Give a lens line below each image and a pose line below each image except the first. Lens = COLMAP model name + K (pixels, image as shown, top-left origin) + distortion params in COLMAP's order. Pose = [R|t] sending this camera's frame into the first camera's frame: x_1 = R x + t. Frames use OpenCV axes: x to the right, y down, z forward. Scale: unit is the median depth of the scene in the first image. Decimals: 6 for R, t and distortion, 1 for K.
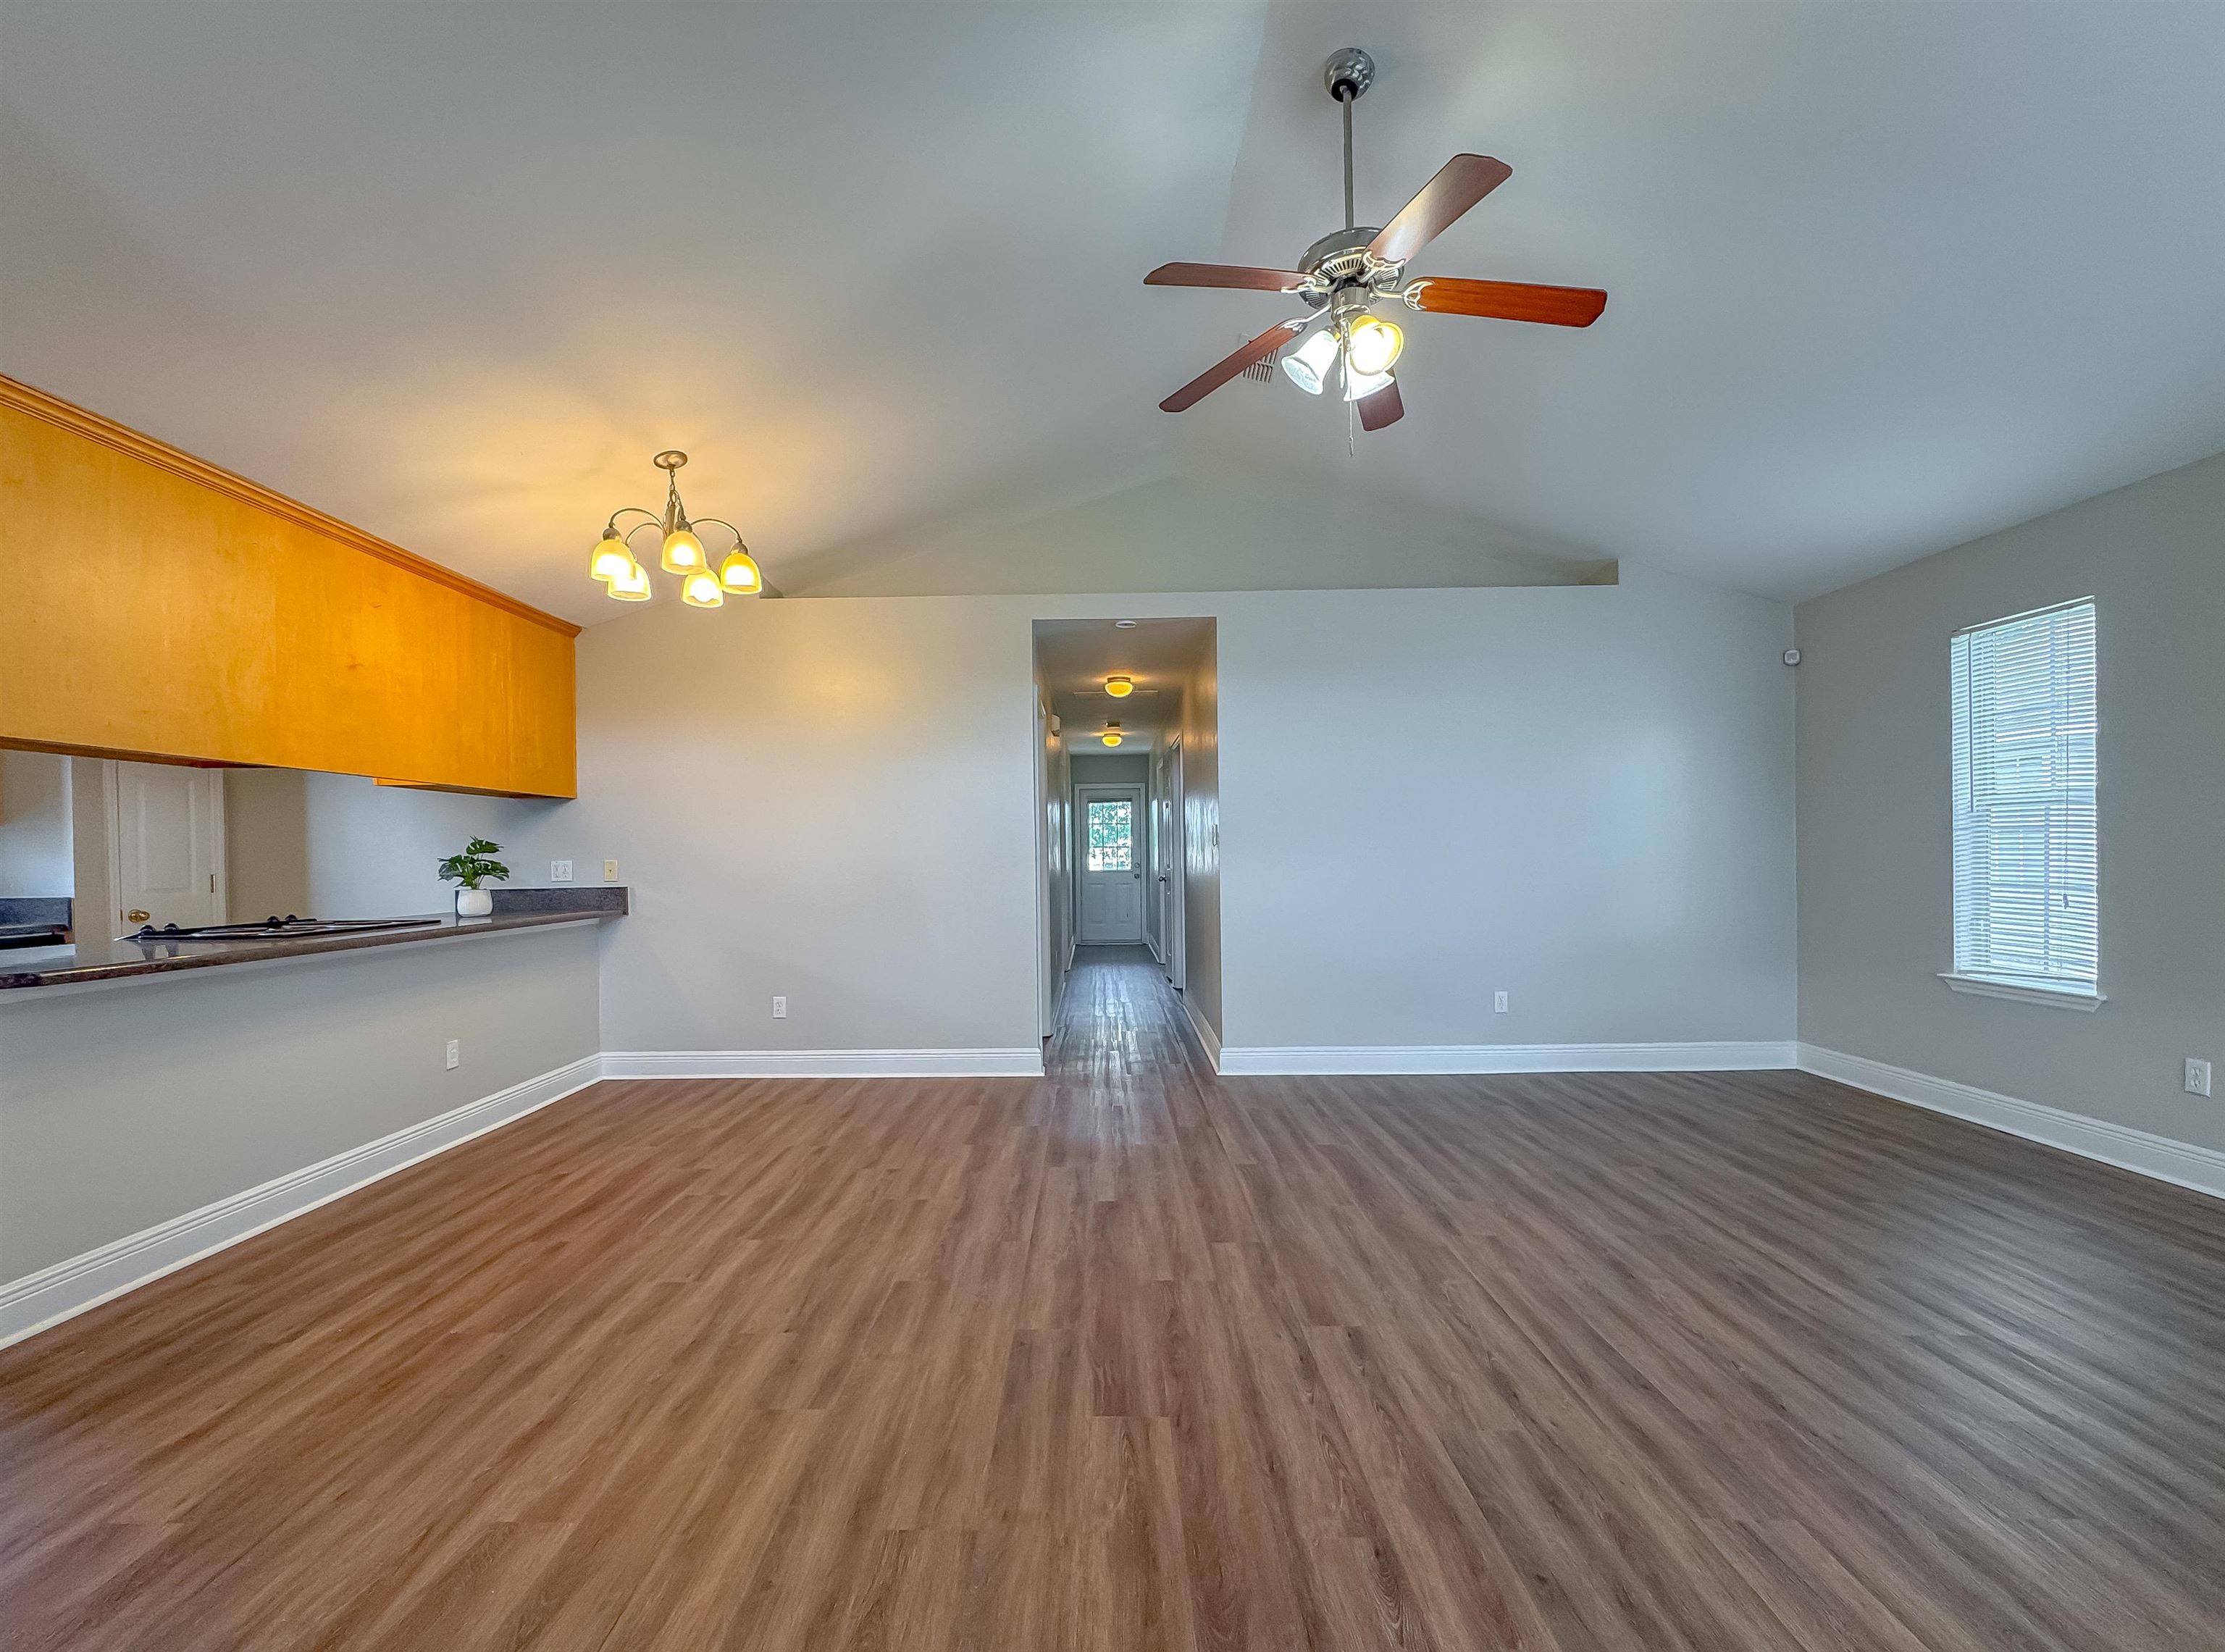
lens RADIAL K [[932.4, 0, 1079.8], [0, 932.4, 860.8], [0, 0, 1]] dist [-0.000144, -0.000128]
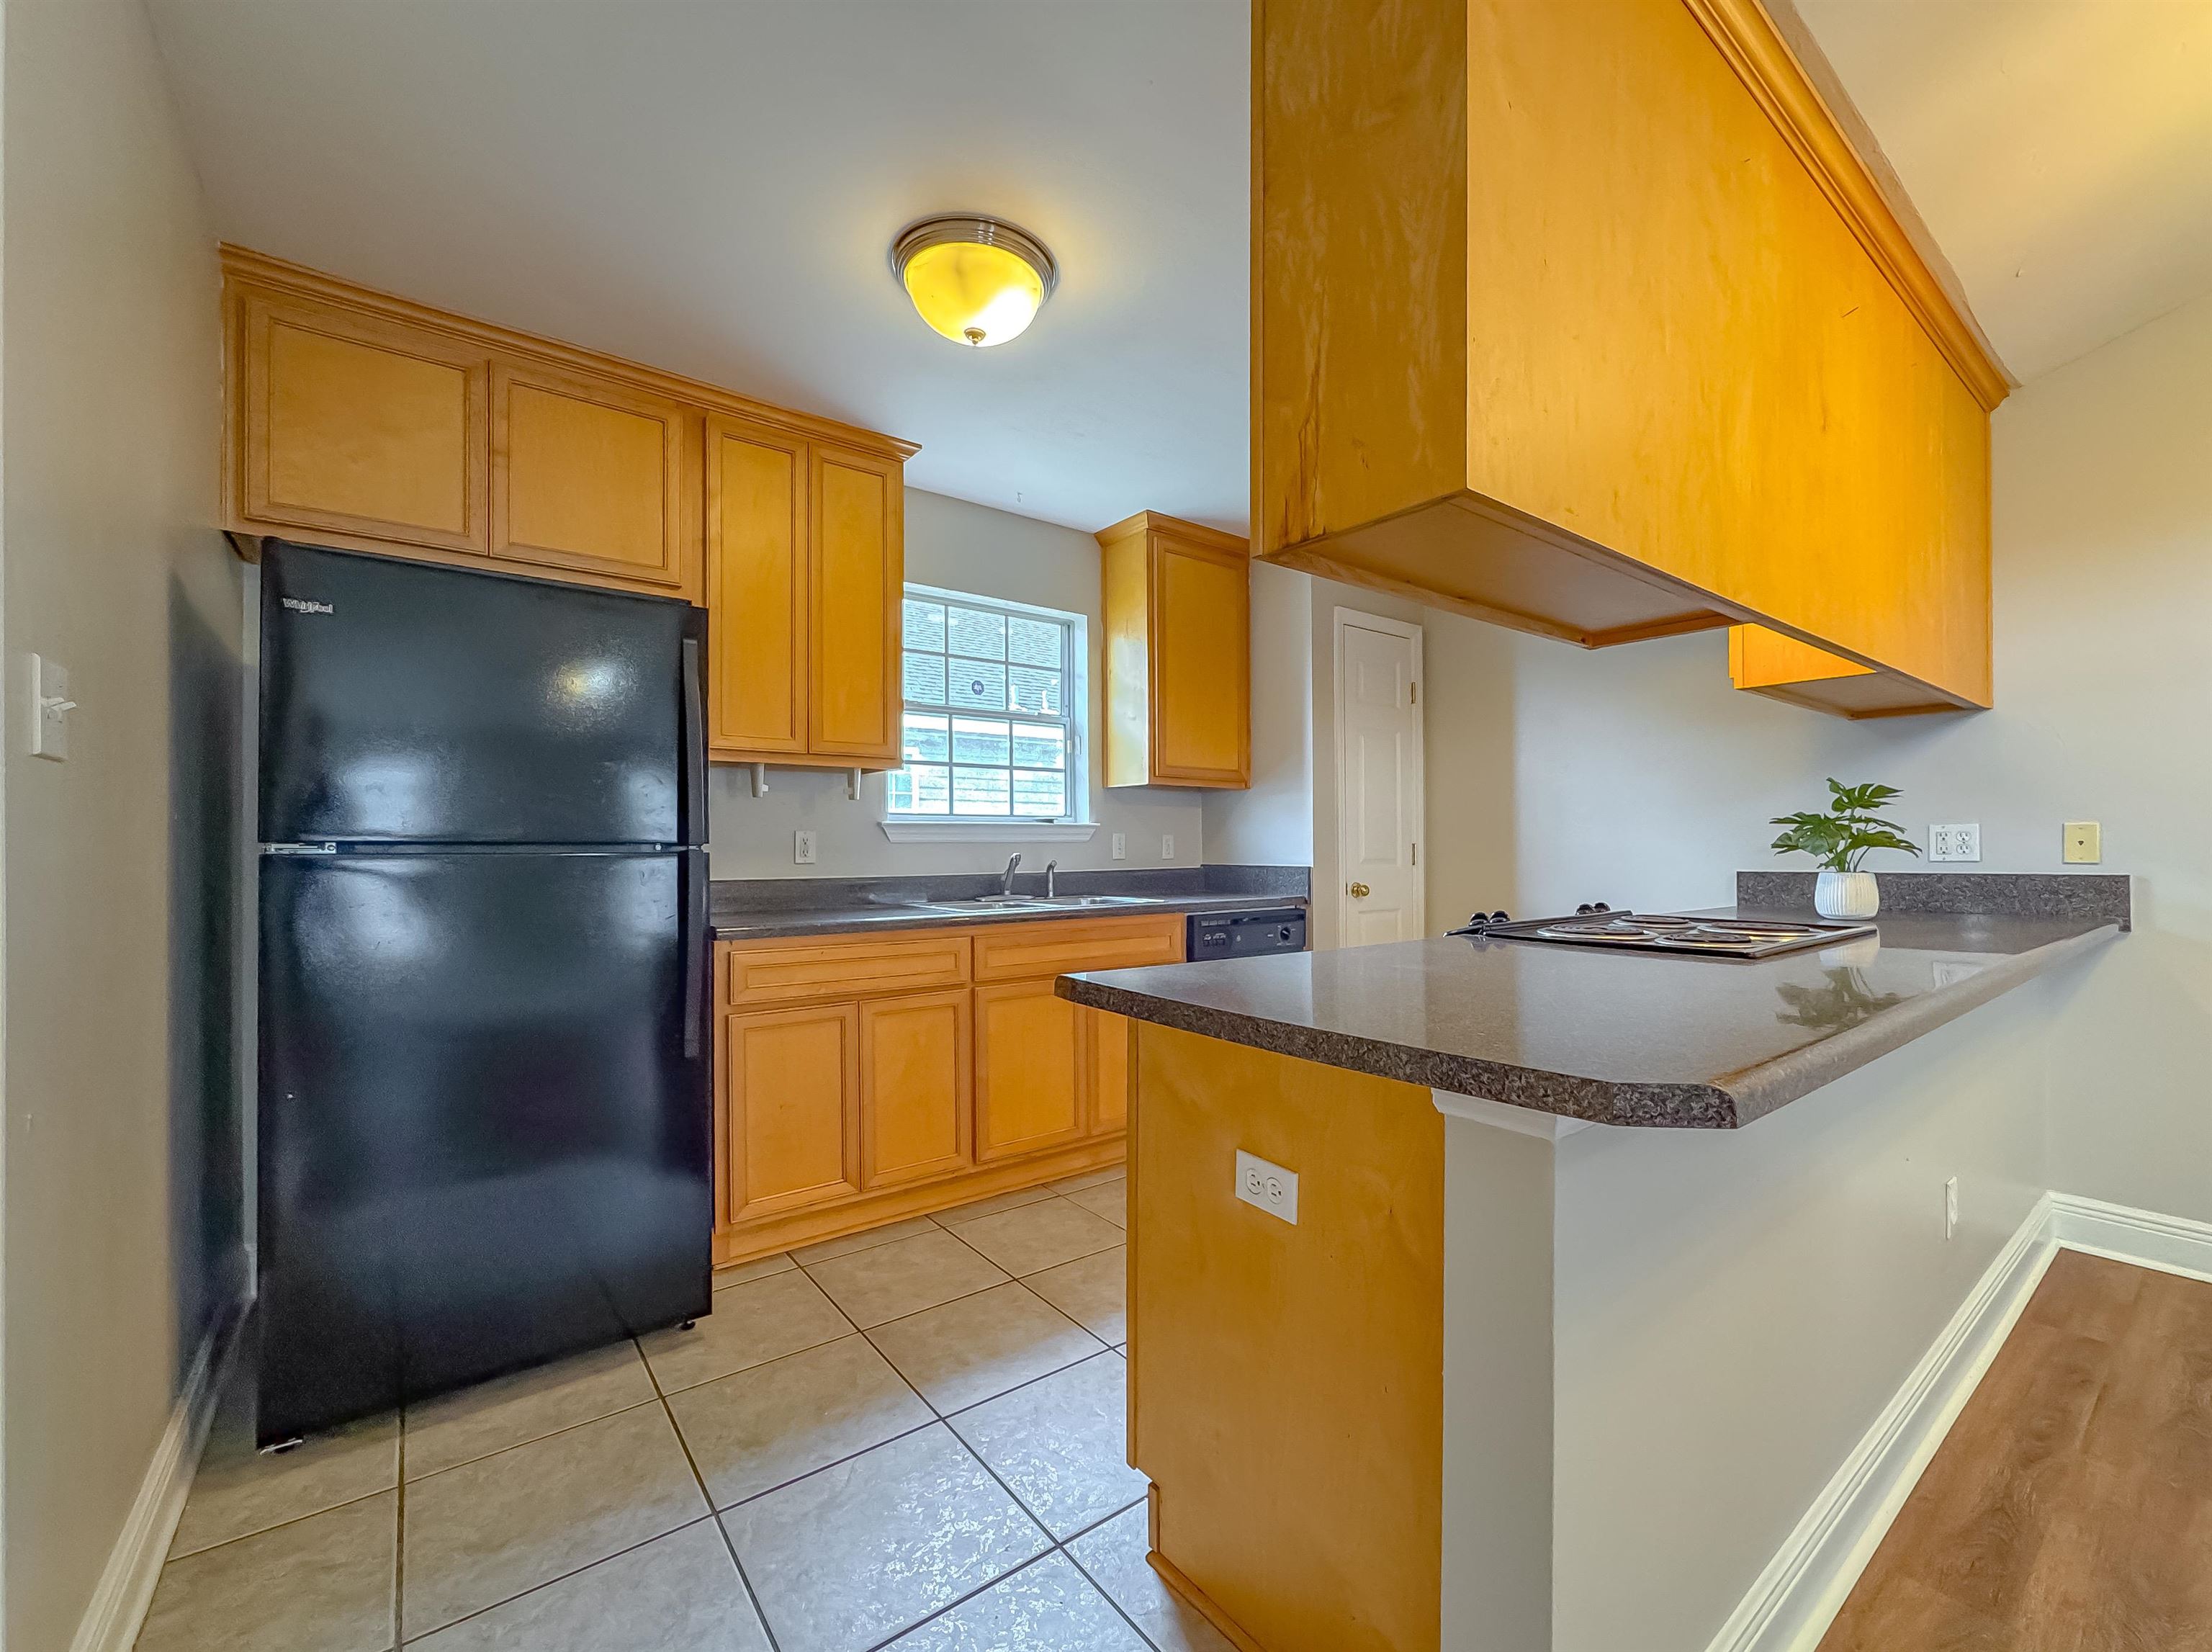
lens RADIAL K [[917.1, 0, 1129.0], [0, 917.1, 840.4], [0, 0, 1]] dist [-0.001444, -0.000163]
pose [[0.631632, 0.005288, -0.775250, -0.639583], [-0.009310, 0.999956, -0.000764, 0.021144], [0.775212, 0.007700, 0.631654, 0.396155]]
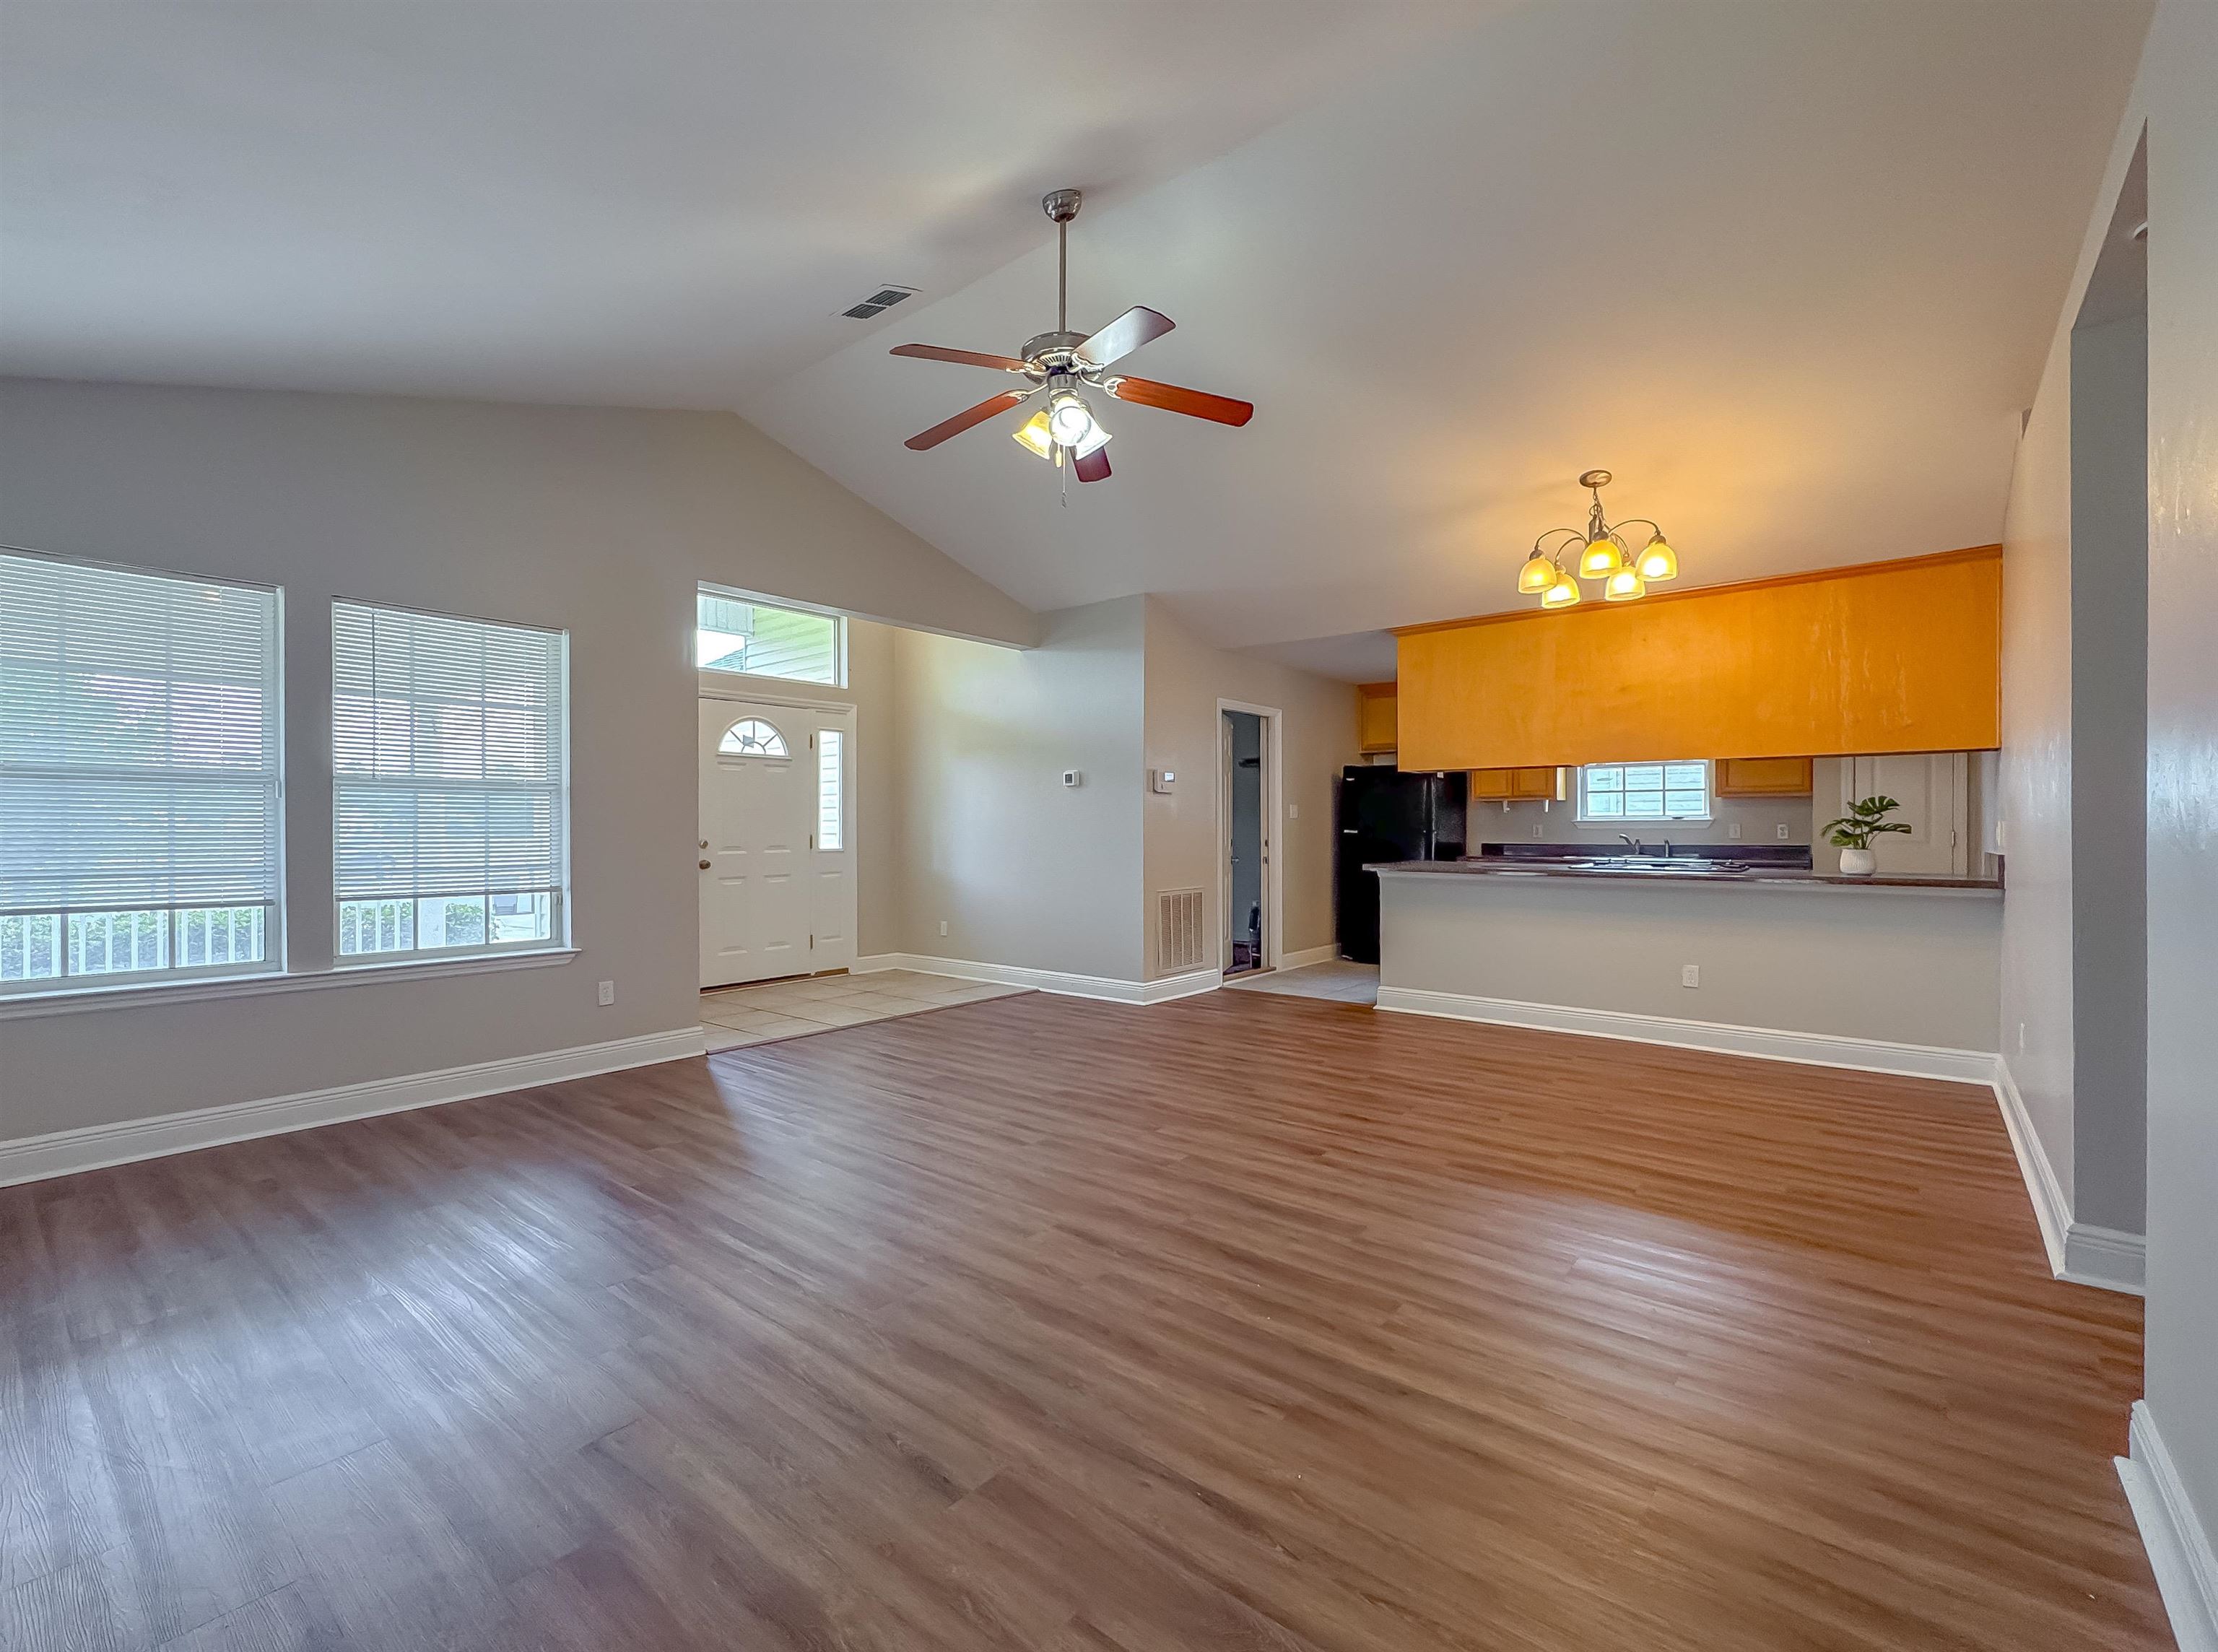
lens RADIAL K [[968.1, 0, 1109.0], [0, 968.1, 826.0], [0, 0, 1]] dist [-0.003290, -0.000417]
pose [[-0.617061, 0.013397, -0.786801, 0.926954], [0.005437, 0.999904, 0.012762, -0.017135], [0.786896, 0.003597, -0.617075, 1.325759]]
